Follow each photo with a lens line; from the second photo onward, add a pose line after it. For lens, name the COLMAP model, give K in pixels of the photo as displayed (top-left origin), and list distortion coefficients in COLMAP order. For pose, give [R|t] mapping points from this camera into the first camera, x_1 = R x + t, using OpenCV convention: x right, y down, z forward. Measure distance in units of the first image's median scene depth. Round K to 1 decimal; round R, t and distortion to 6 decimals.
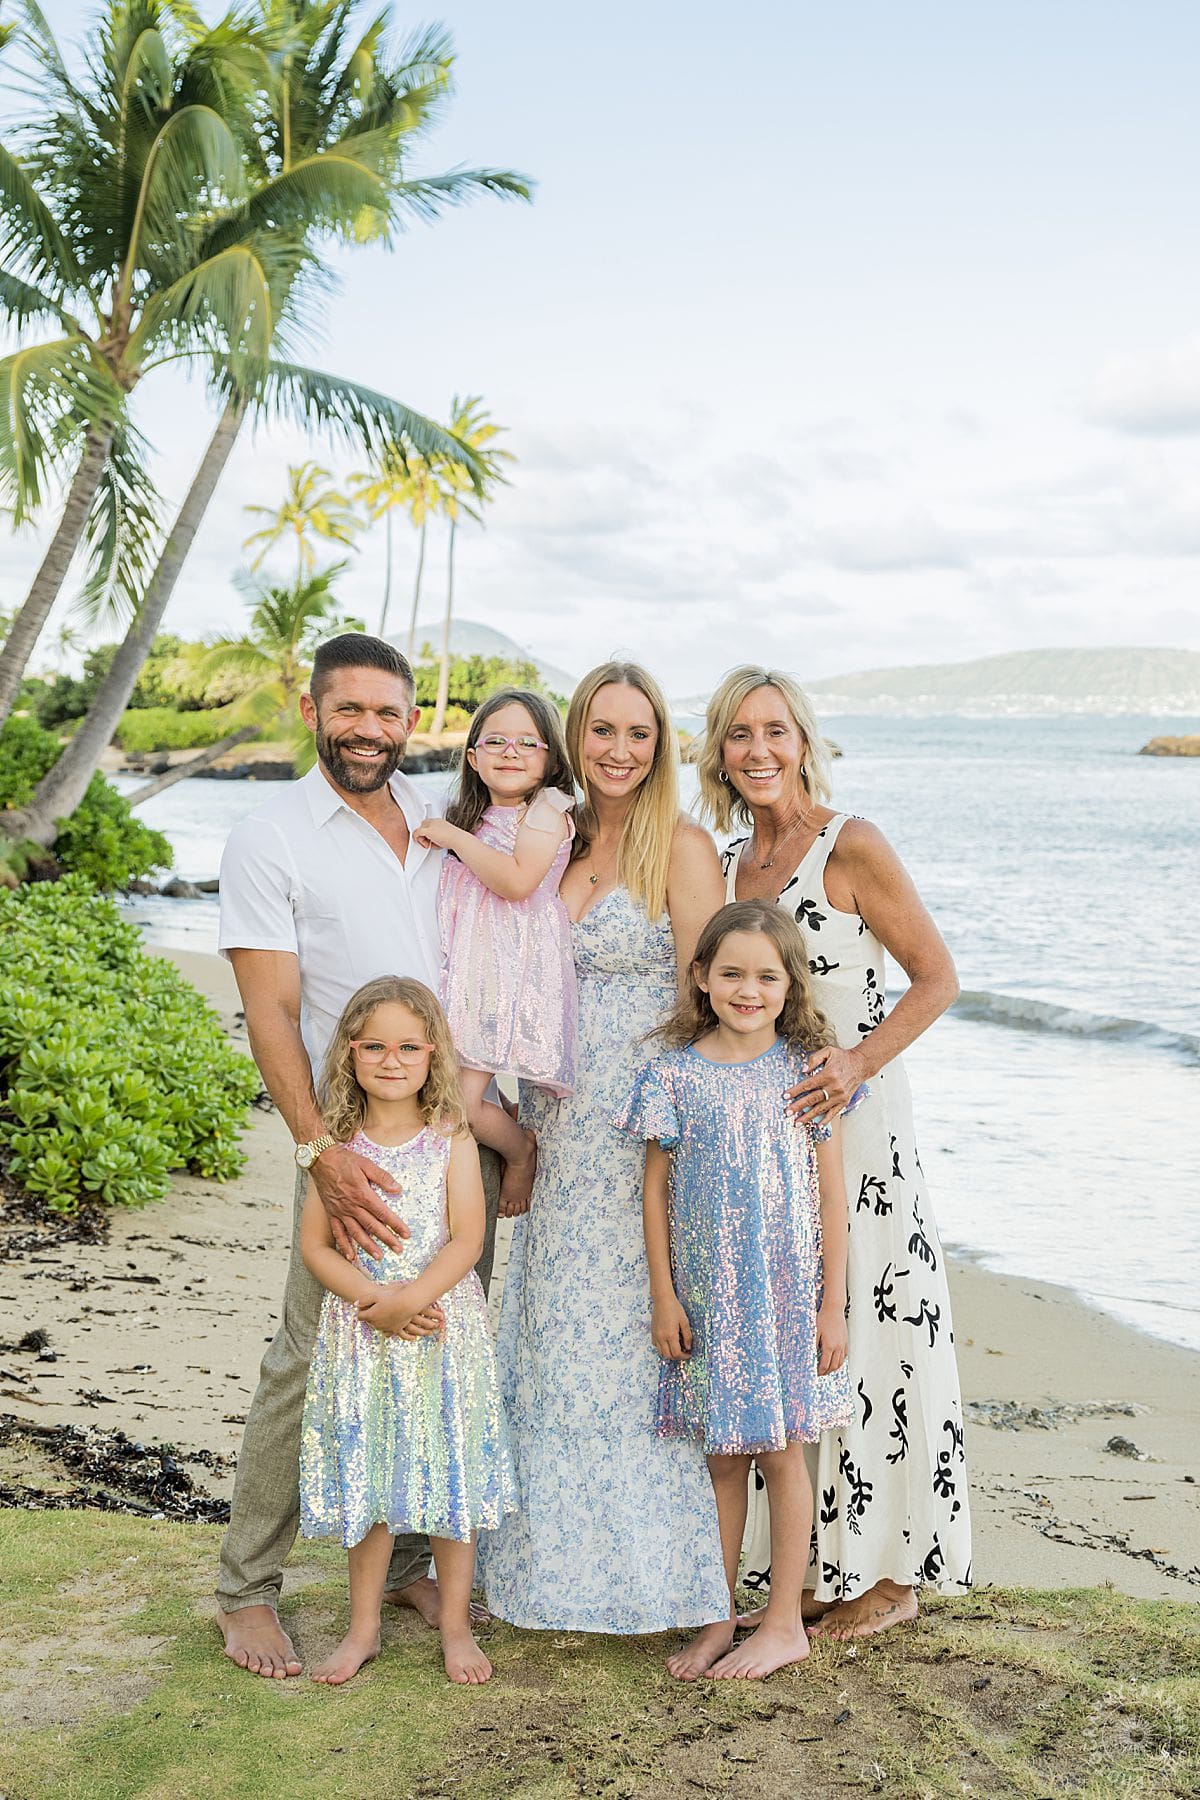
lens RADIAL K [[3454.9, 0, 720.8], [0, 3454.9, 899.7], [0, 0, 1]] dist [0.024059, -0.057702]
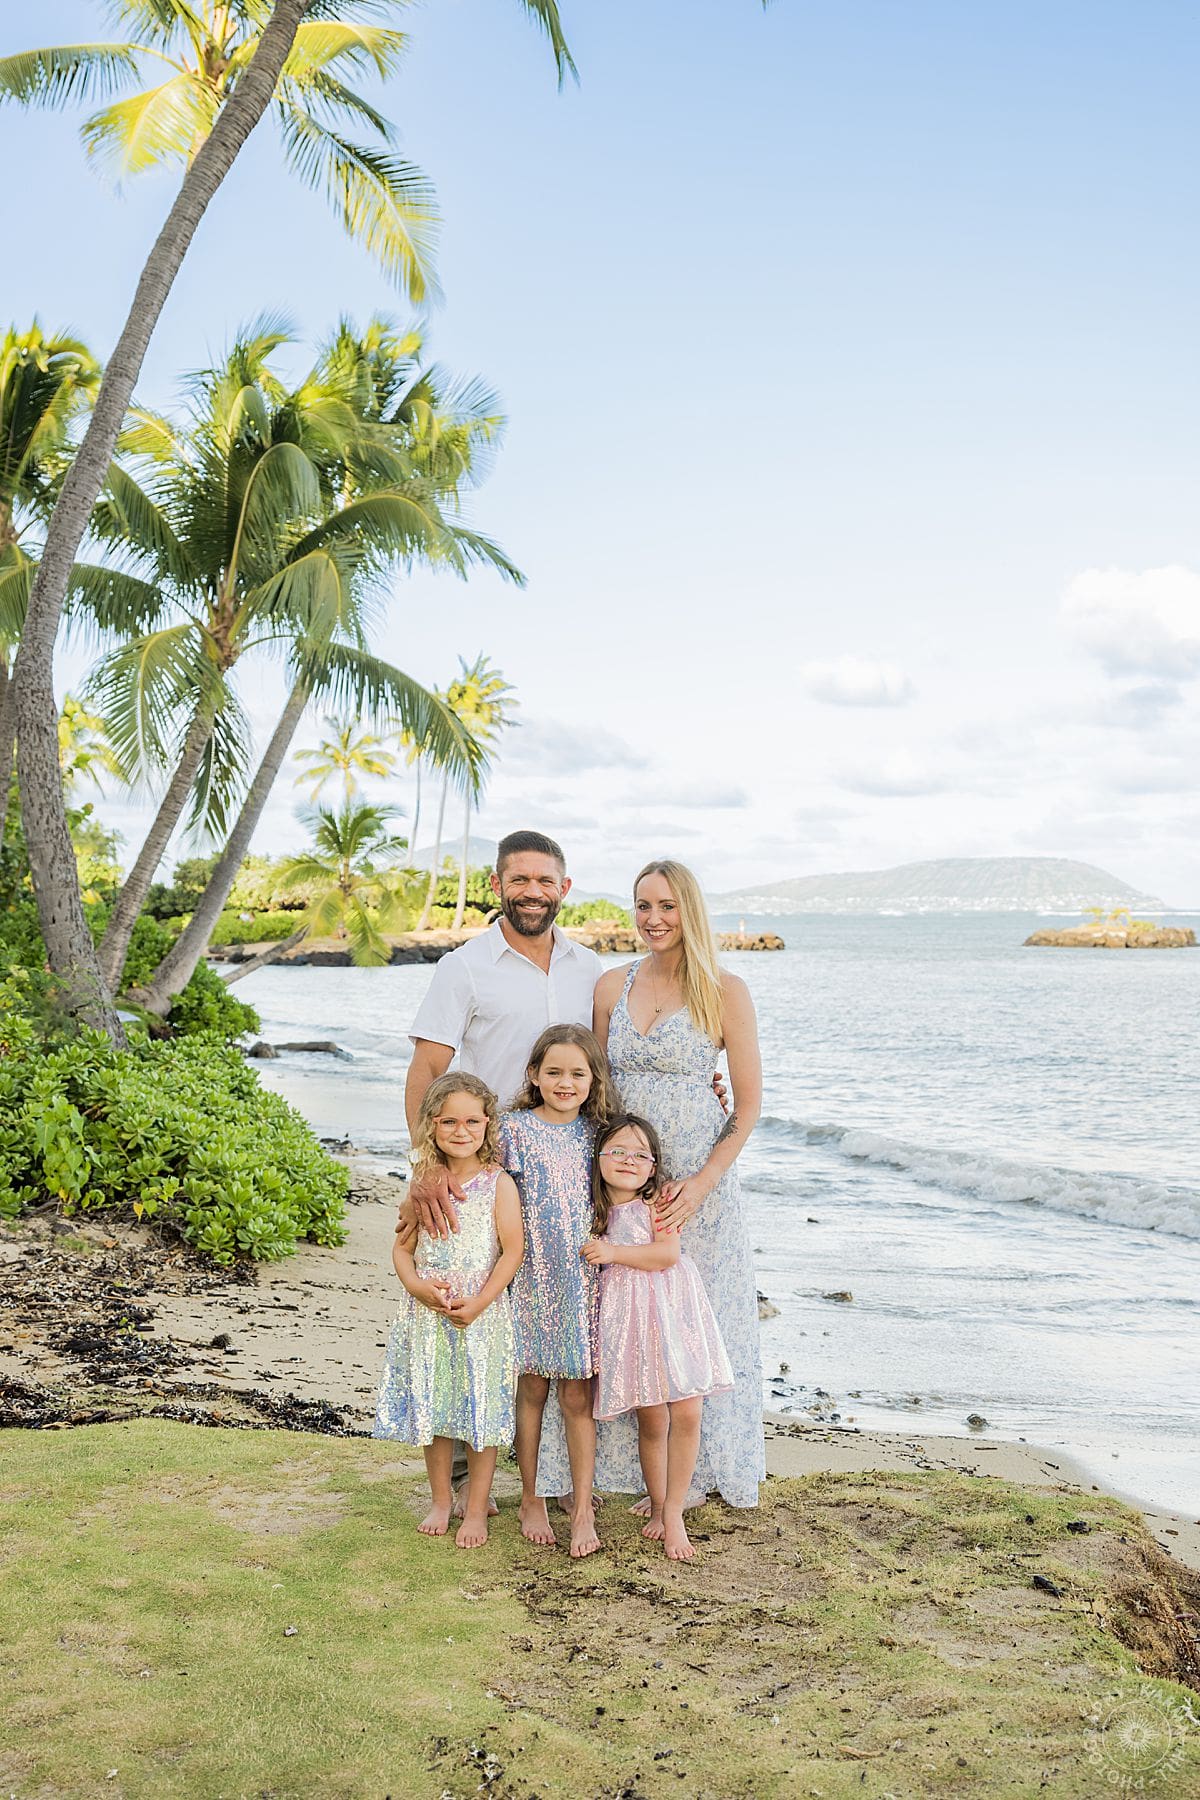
lens RADIAL K [[2875.3, 0, 602.1], [0, 2875.3, 1039.2], [0, 0, 1]] dist [0.016435, -0.256050]
pose [[0.999592, -0.002290, -0.028488, -0.002543], [0.002000, 0.999946, -0.010199, 0.008073], [0.028509, 0.010138, 0.999542, -0.118423]]
